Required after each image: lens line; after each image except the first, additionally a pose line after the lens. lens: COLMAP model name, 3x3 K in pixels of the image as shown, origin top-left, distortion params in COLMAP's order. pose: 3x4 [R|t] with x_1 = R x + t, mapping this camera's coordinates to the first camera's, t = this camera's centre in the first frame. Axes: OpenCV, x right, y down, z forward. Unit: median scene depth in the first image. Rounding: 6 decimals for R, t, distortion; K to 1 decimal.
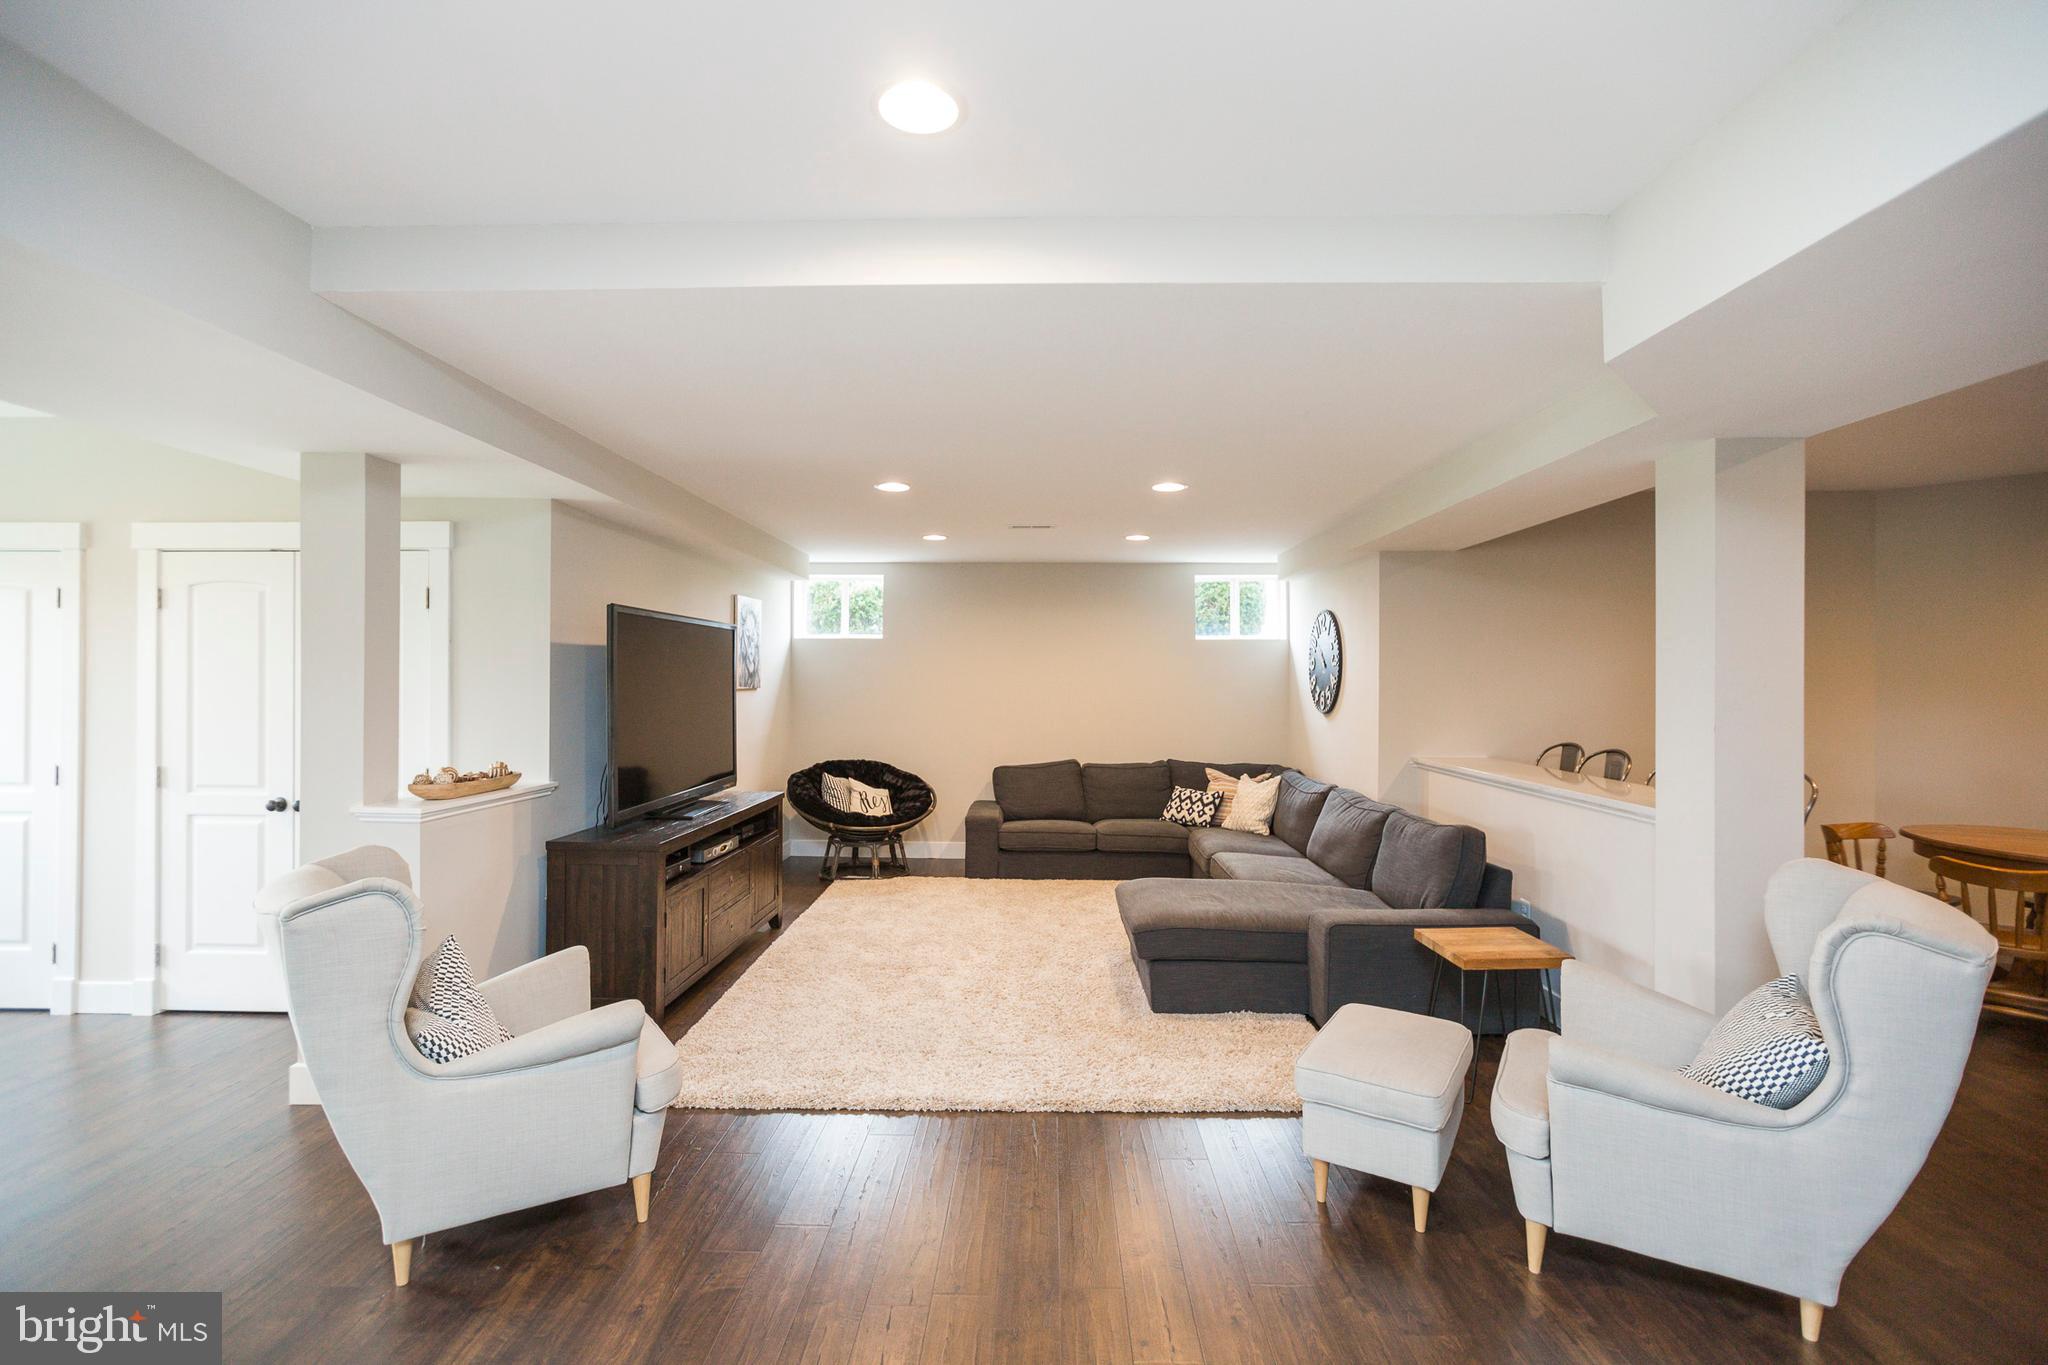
lens RADIAL K [[942.9, 0, 1017.8], [0, 942.9, 679.9], [0, 0, 1]] dist [-0.010599, 0.004320]
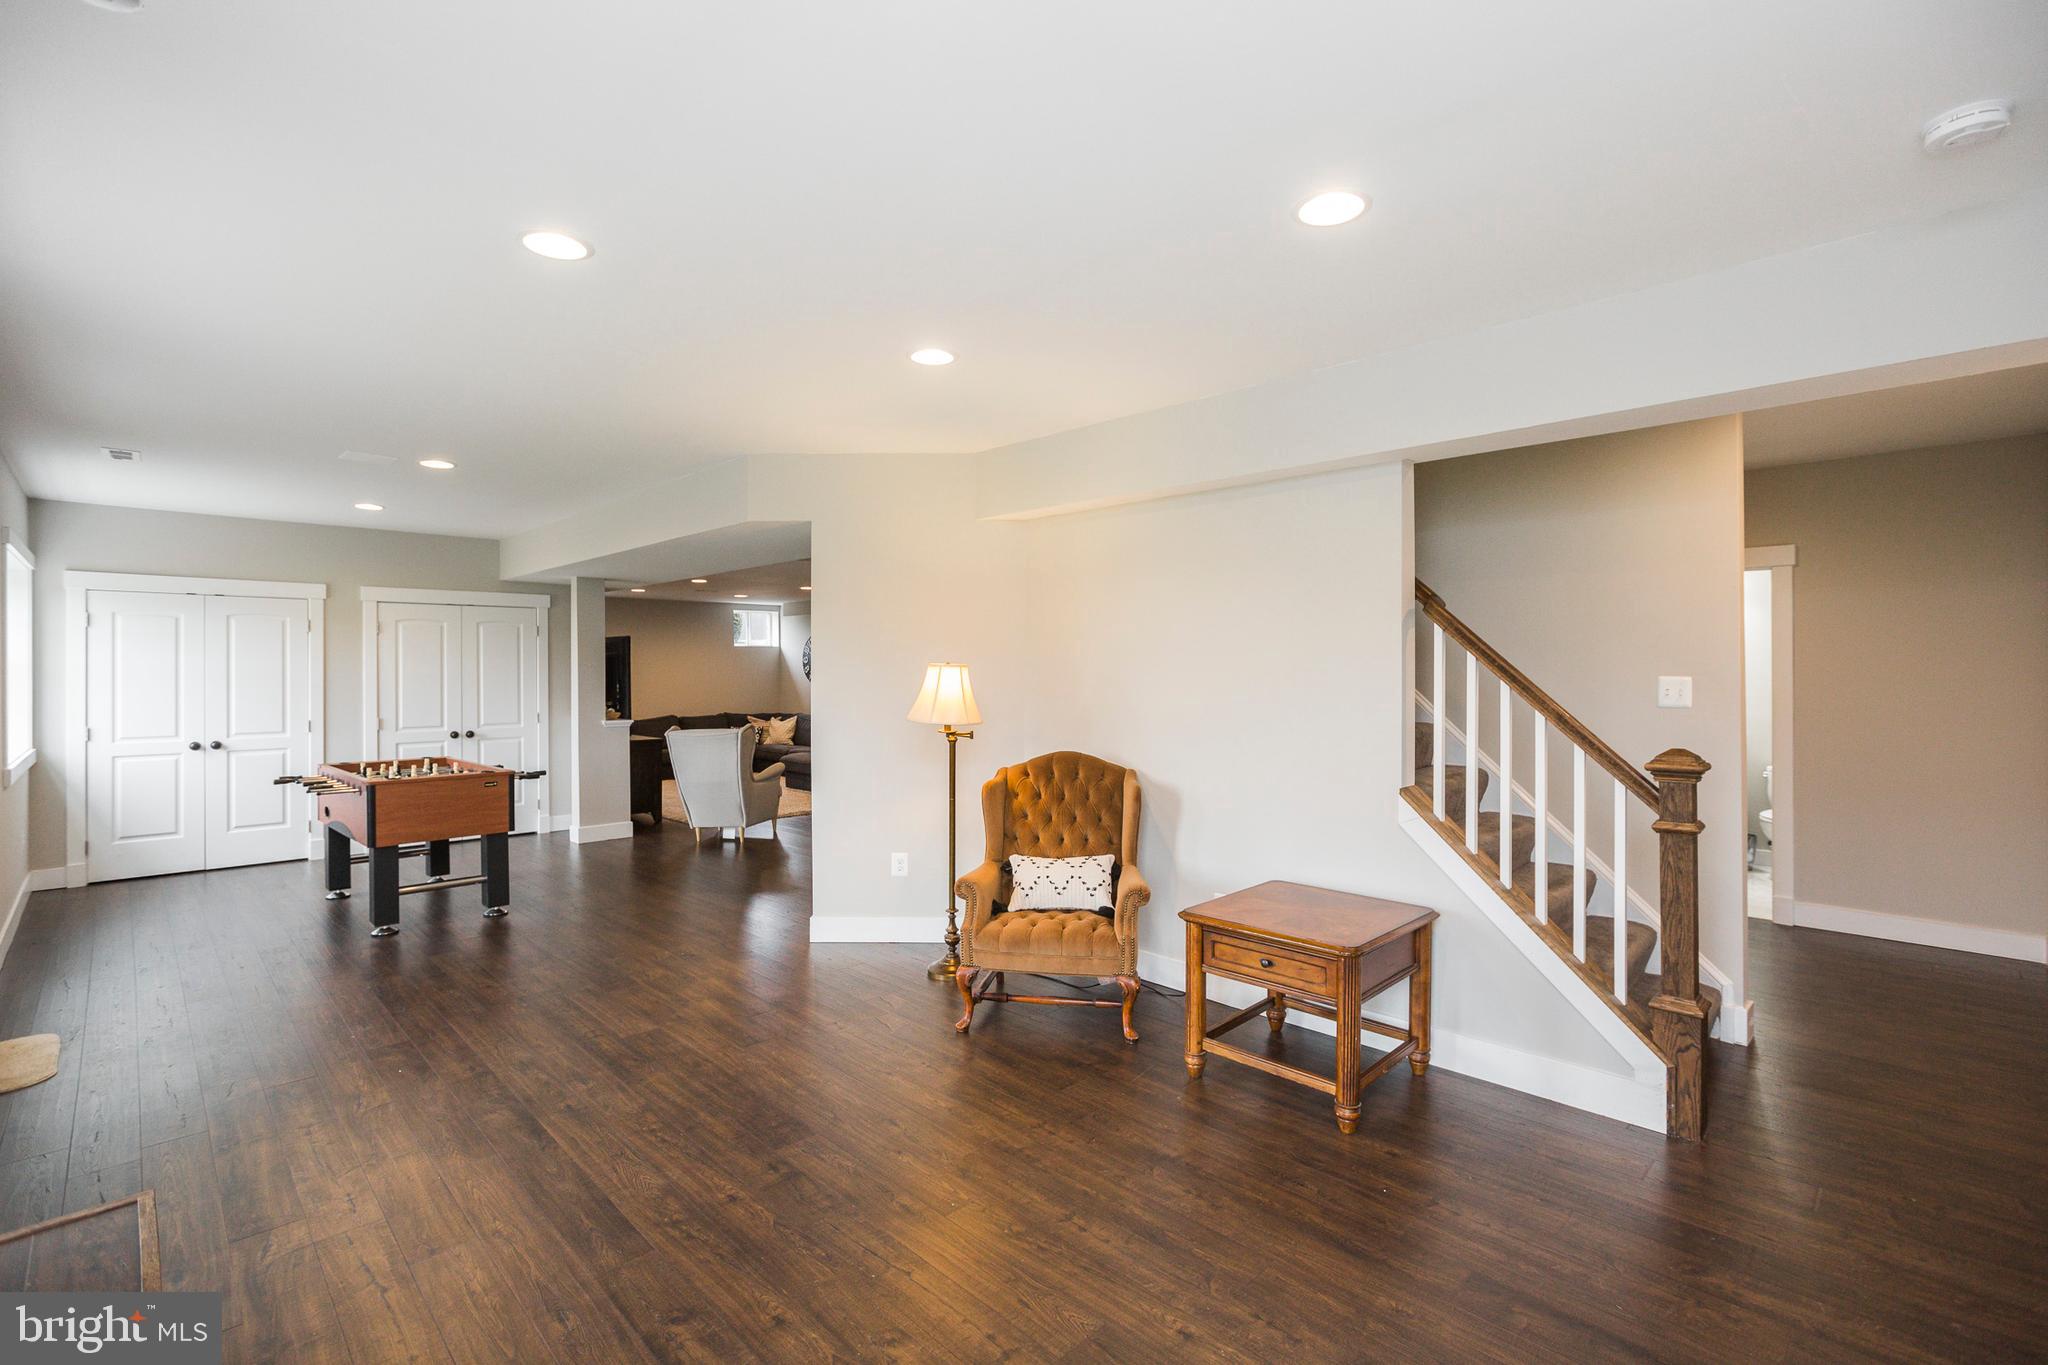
lens RADIAL K [[942.9, 0, 1021.3], [0, 942.9, 676.1], [0, 0, 1]] dist [-0.010599, 0.004320]
pose [[0.691273, -0.012449, 0.722486, -0.790547], [0.005935, 0.999916, 0.011552, -0.003134], [-0.722569, -0.003698, 0.691289, -0.689778]]
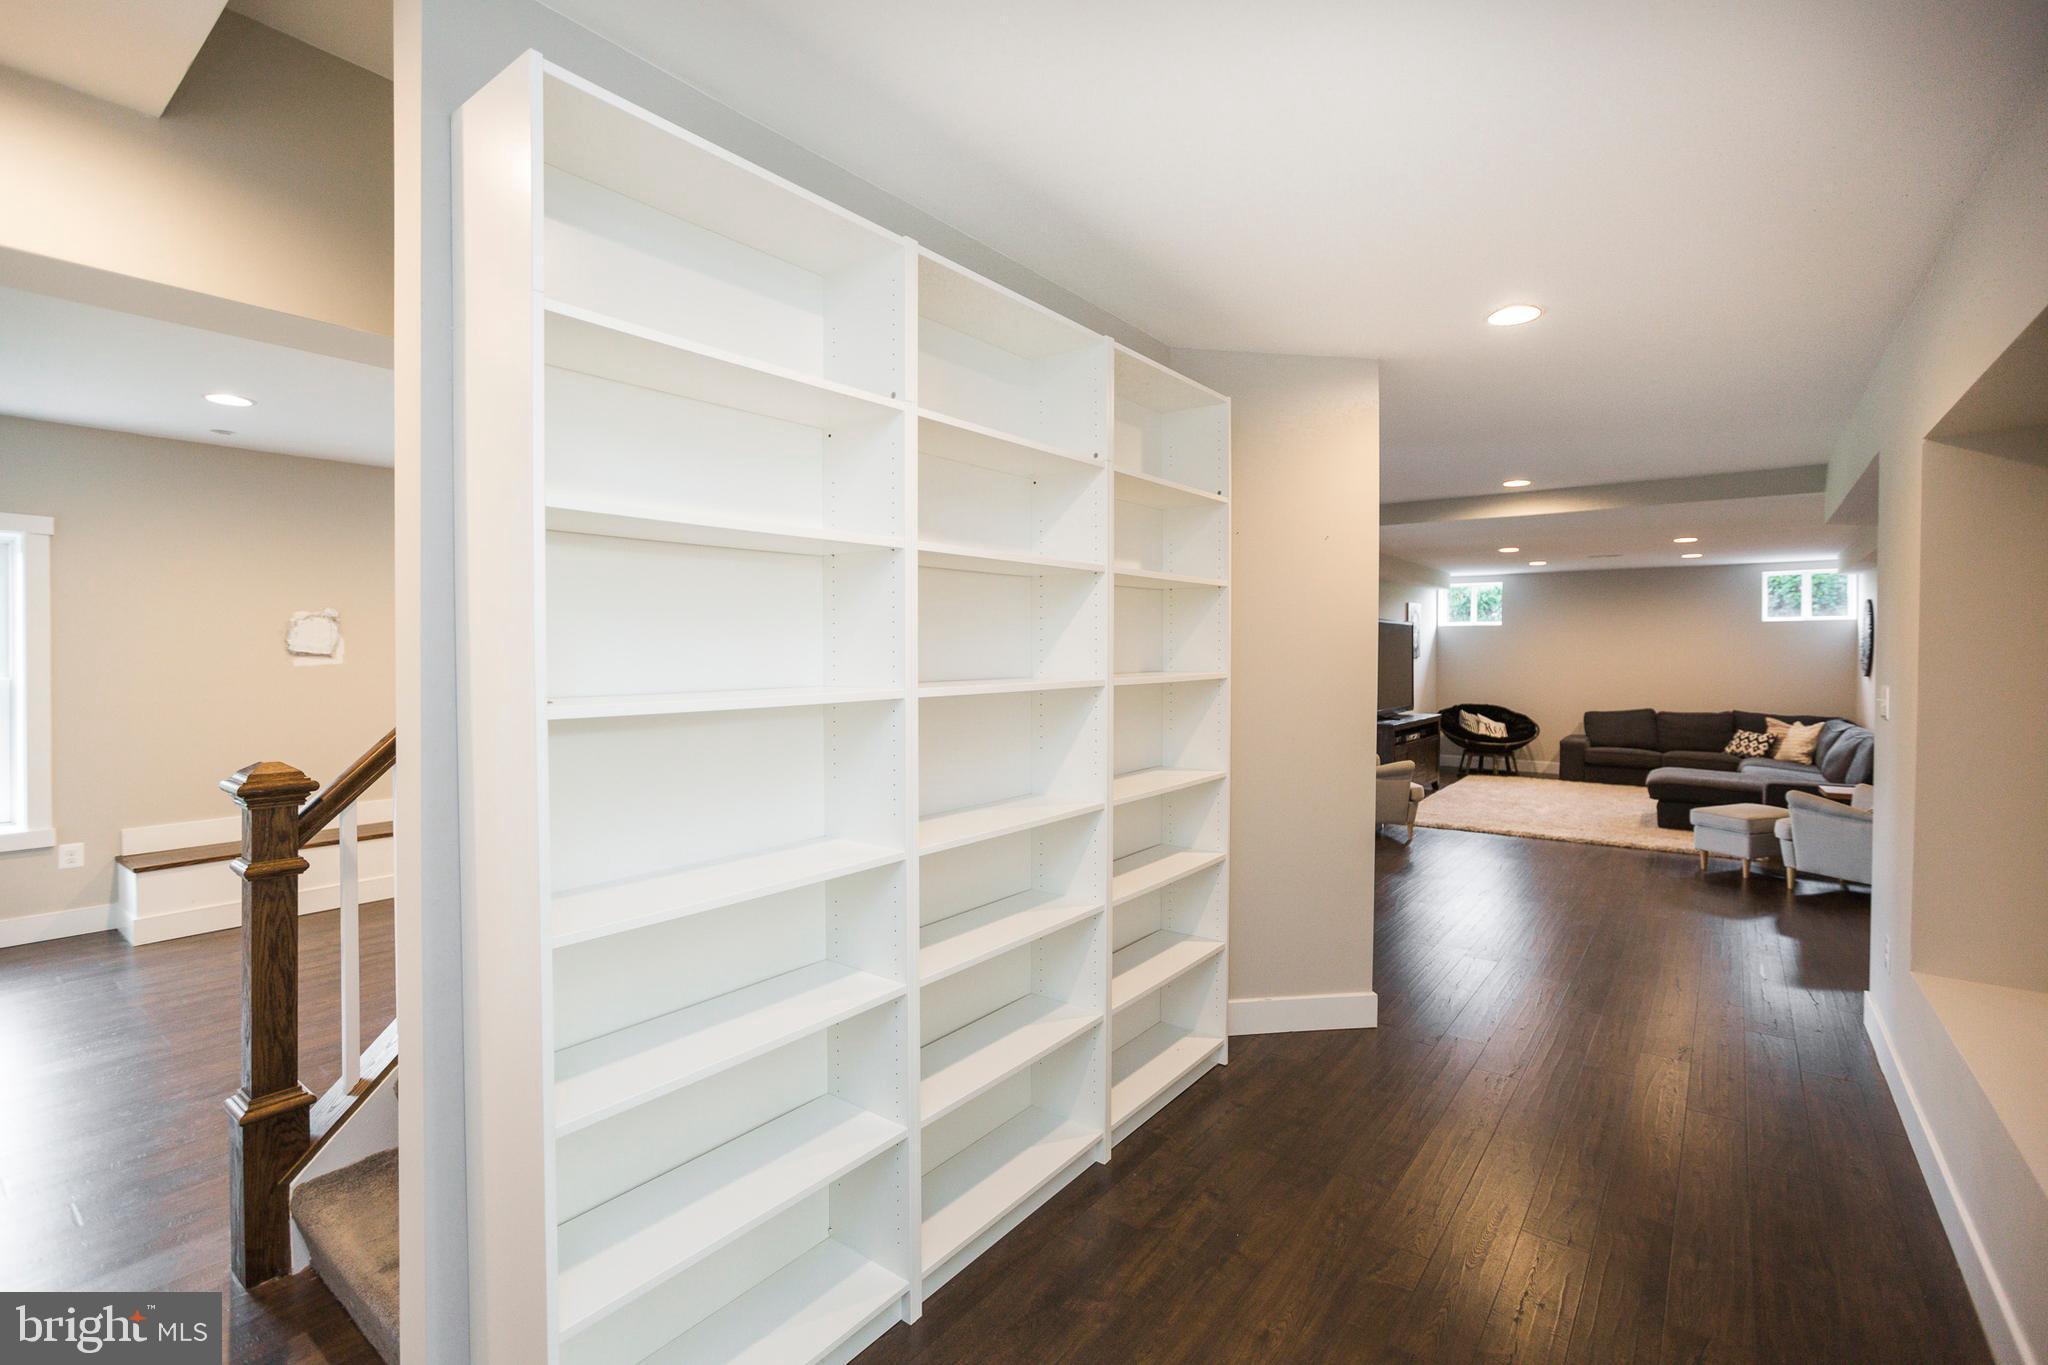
lens RADIAL K [[942.9, 0, 1032.8], [0, 942.9, 674.7], [0, 0, 1]] dist [-0.010599, 0.004320]
pose [[0.823744, 0.009424, -0.566884, 0.099969], [0.003224, 0.999768, 0.021305, 0.001034], [0.566953, -0.019377, 0.823522, -0.718364]]
